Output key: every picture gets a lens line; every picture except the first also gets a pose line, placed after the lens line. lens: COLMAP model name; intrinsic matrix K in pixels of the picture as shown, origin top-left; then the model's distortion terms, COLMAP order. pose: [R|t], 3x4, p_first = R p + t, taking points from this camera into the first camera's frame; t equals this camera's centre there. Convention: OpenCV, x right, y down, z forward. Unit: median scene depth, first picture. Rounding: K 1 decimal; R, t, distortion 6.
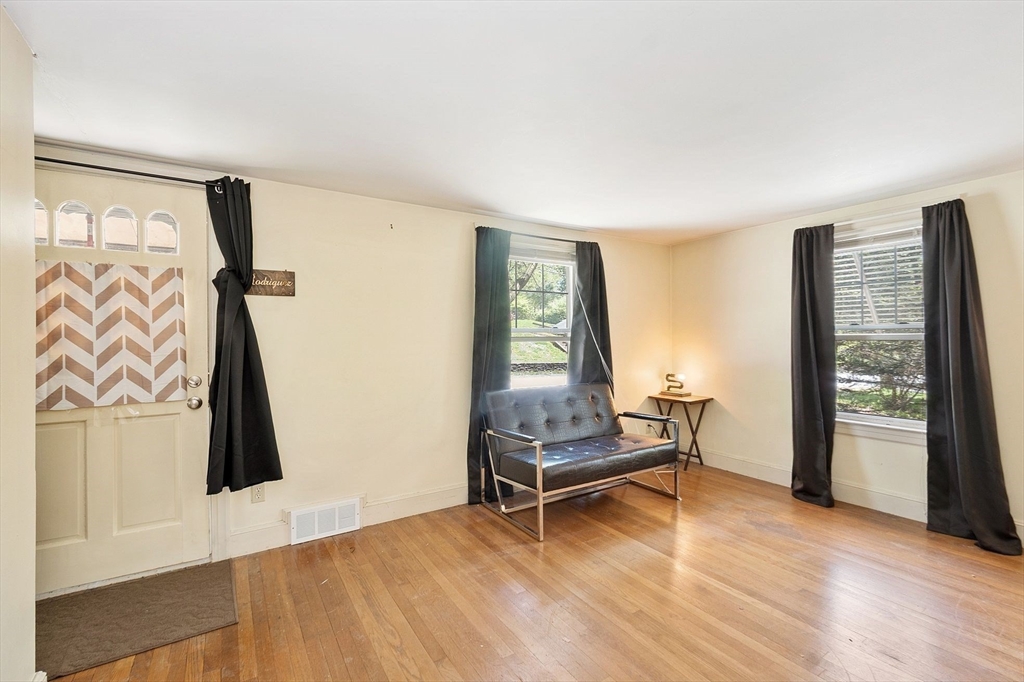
lens RADIAL K [[453.9, 0, 518.7], [0, 453.9, 338.6], [0, 0, 1]] dist [0.000070, -0.000043]
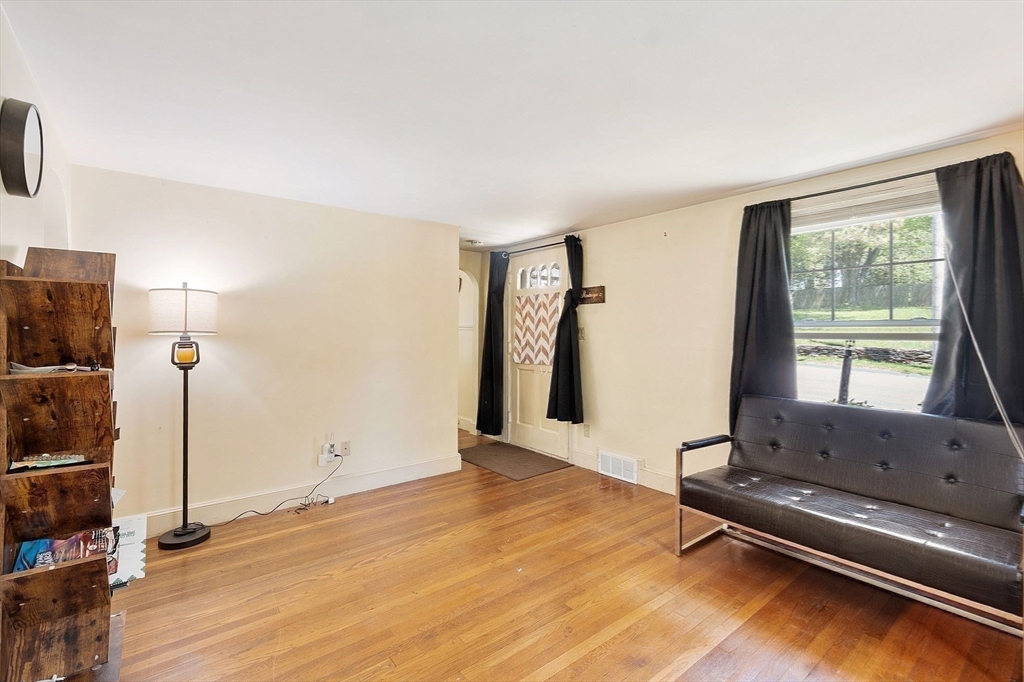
lens RADIAL K [[453.9, 0, 518.7], [0, 453.9, 338.6], [0, 0, 1]] dist [0.000070, -0.000043]
pose [[0.108612, 0.025838, -0.993748, 0.930485], [-0.005565, 0.999662, 0.025383, -0.015092], [0.994069, 0.002773, 0.108719, 0.587280]]
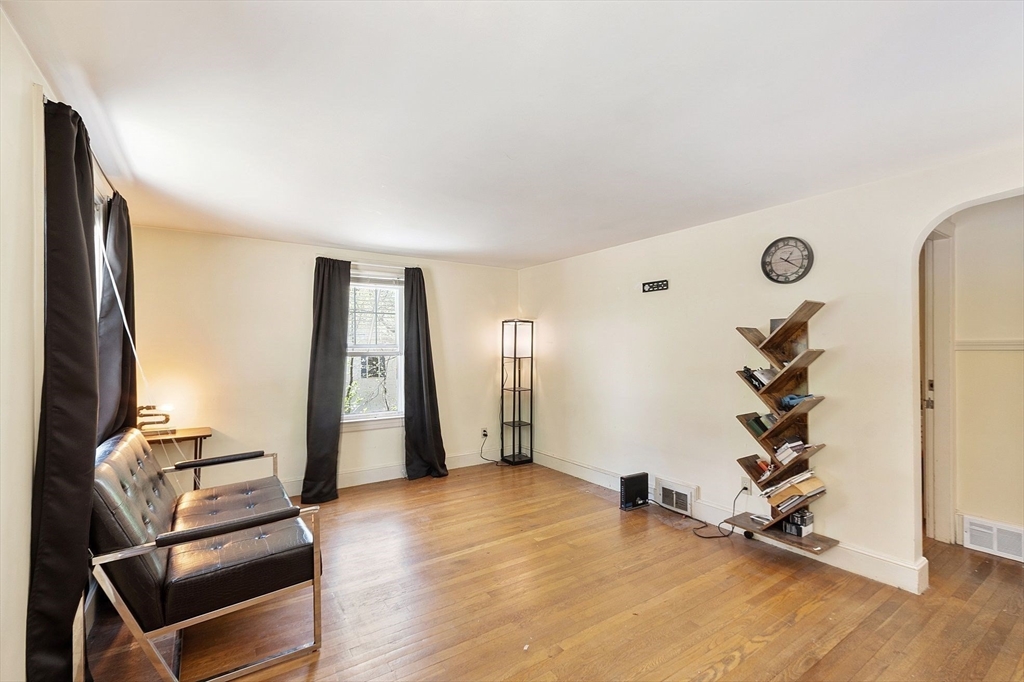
lens RADIAL K [[457.9, 0, 514.6], [0, 457.9, 347.5], [0, 0, 1]] dist [0.000023, -0.000002]
pose [[-0.031039, 0.008004, 0.999486, -0.683757], [0.003362, 0.999963, -0.007903, -0.010706], [-0.999513, 0.003115, -0.031064, 0.731477]]
